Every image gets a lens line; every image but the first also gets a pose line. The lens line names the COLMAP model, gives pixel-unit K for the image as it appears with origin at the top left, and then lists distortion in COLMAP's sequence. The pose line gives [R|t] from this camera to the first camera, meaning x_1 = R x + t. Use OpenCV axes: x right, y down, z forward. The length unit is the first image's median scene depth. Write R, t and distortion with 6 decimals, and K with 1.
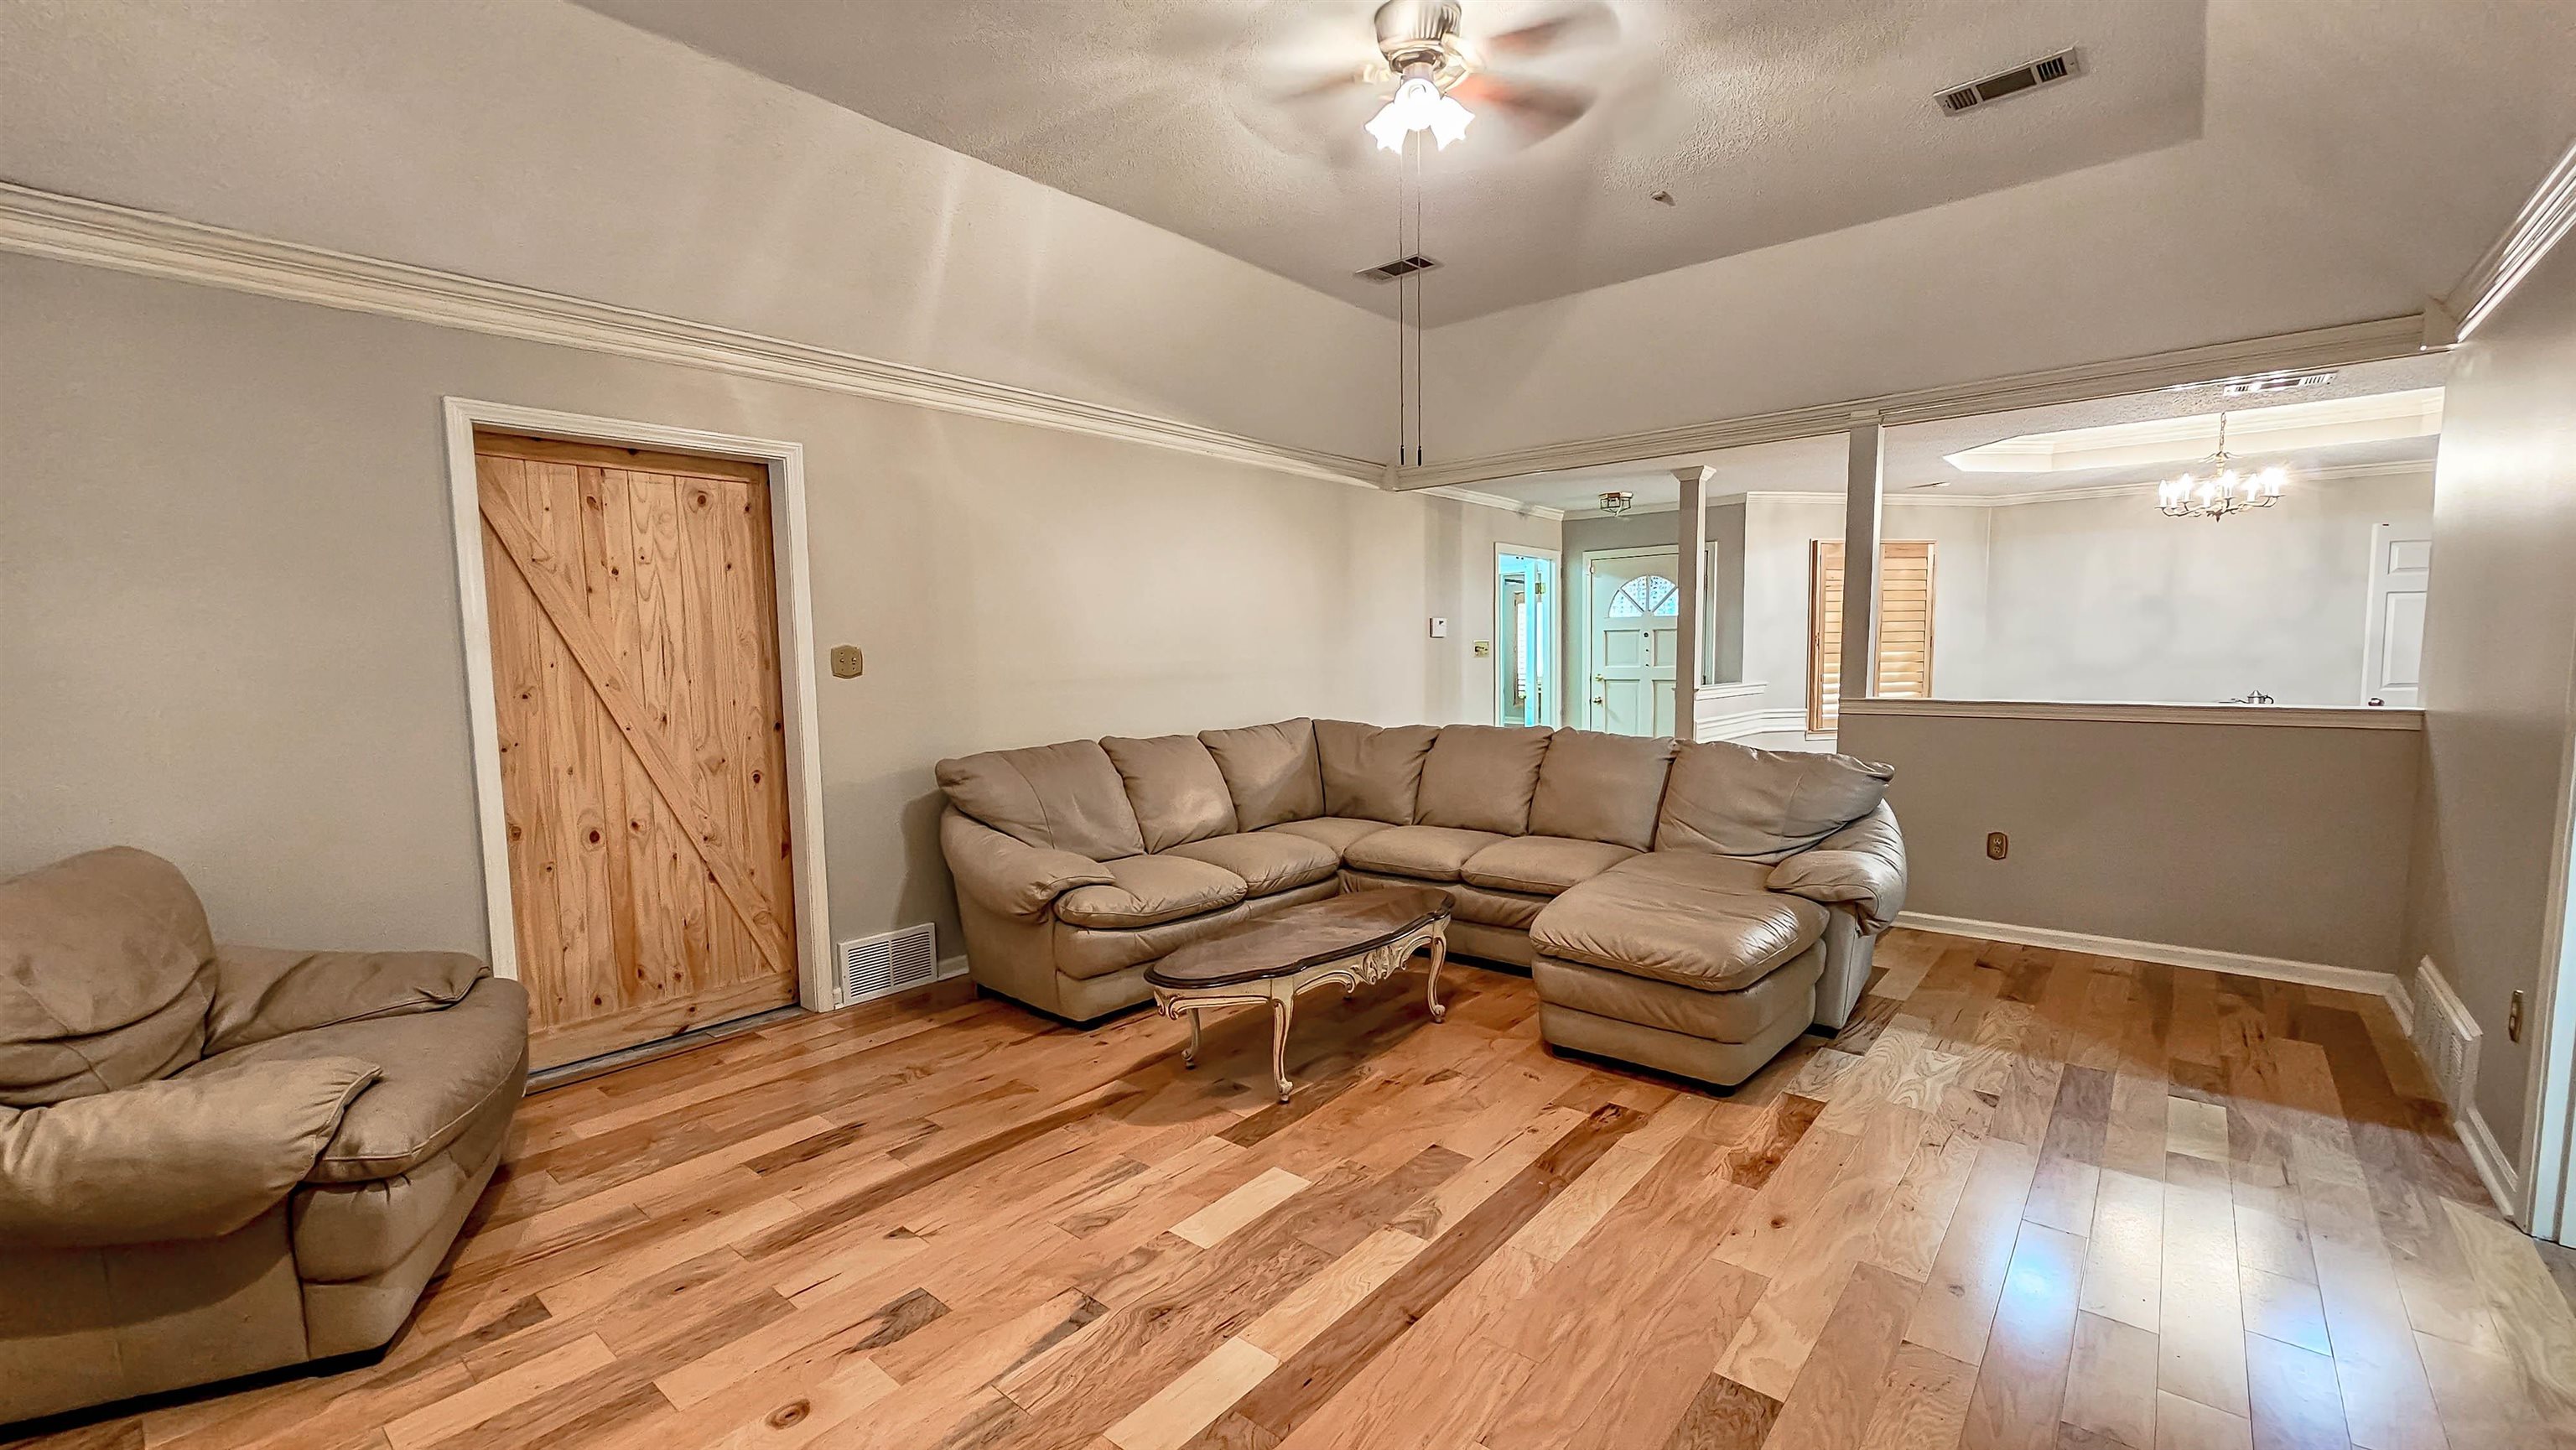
lens RADIAL K [[1059.9, 0, 1295.9], [0, 1059.9, 731.6], [0, 0, 1]] dist [-0.002035, 0.001792]
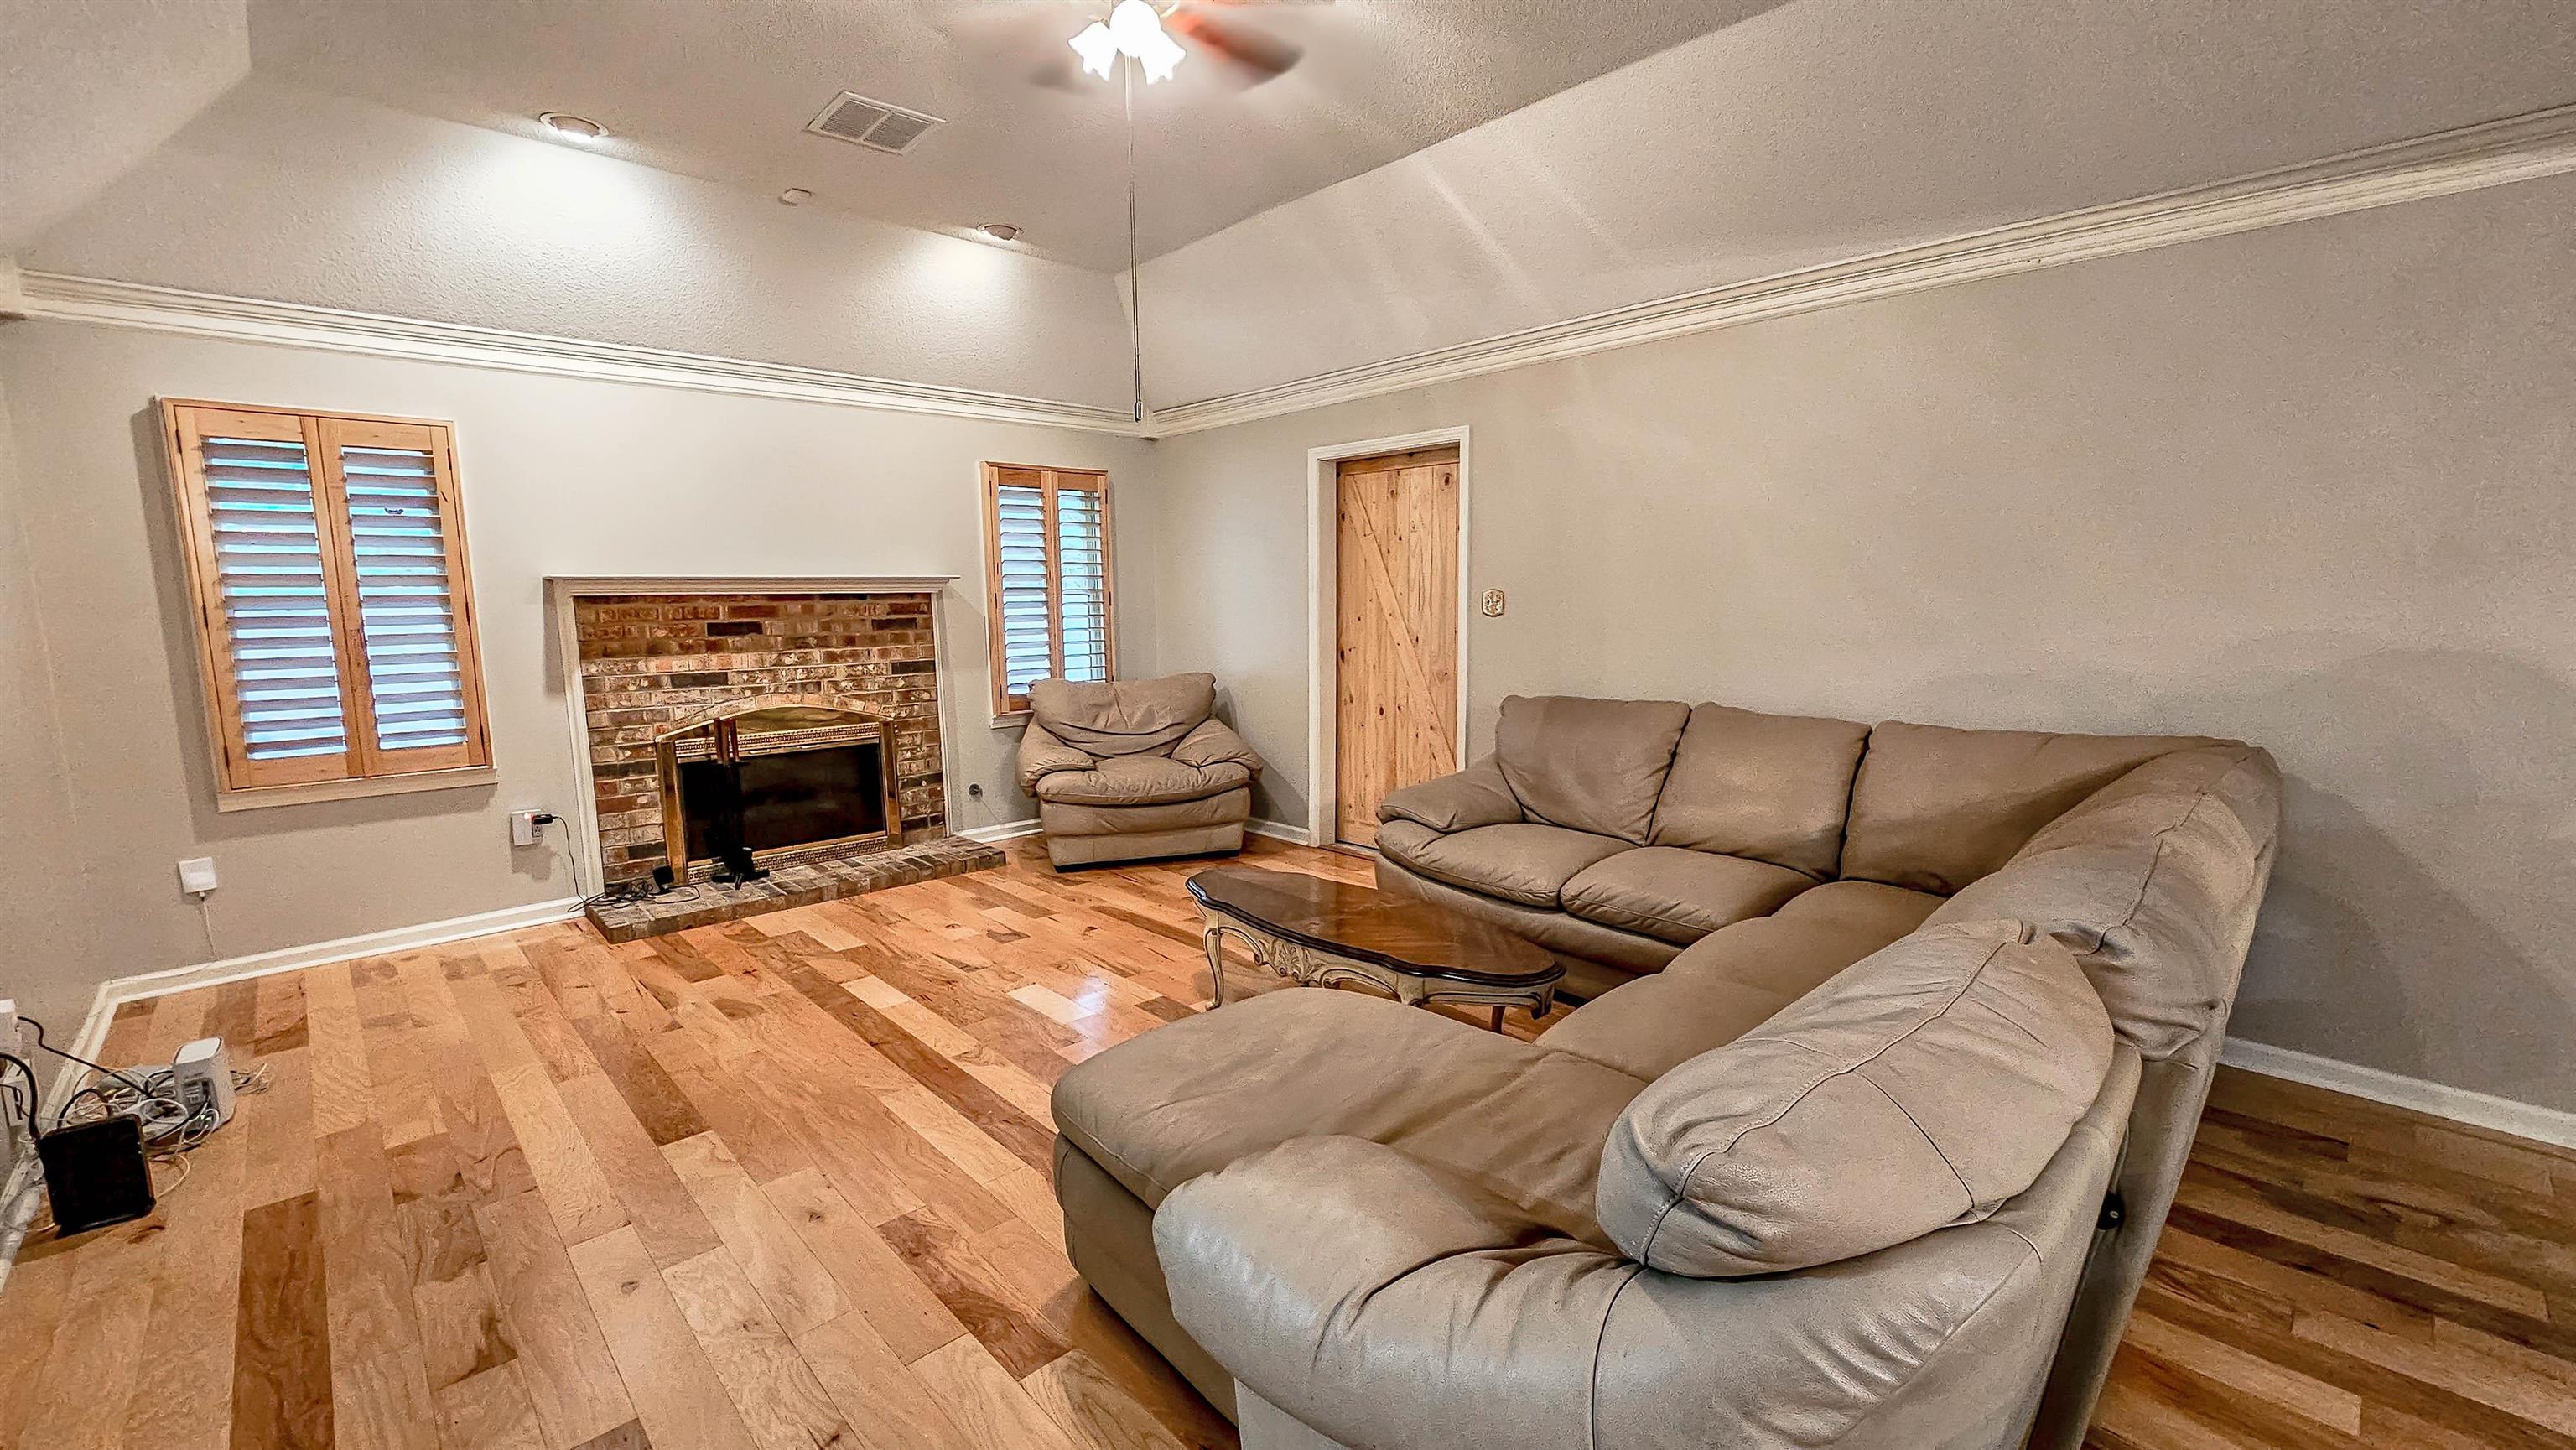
lens RADIAL K [[1059.9, 0, 1287.8], [0, 1059.9, 729.6], [0, 0, 1]] dist [-0.002035, 0.001792]
pose [[-0.115837, 0.146603, -0.982390, 1.155688], [-0.069167, 0.985456, 0.155216, -0.138507], [0.990857, 0.085929, -0.104012, 1.333373]]
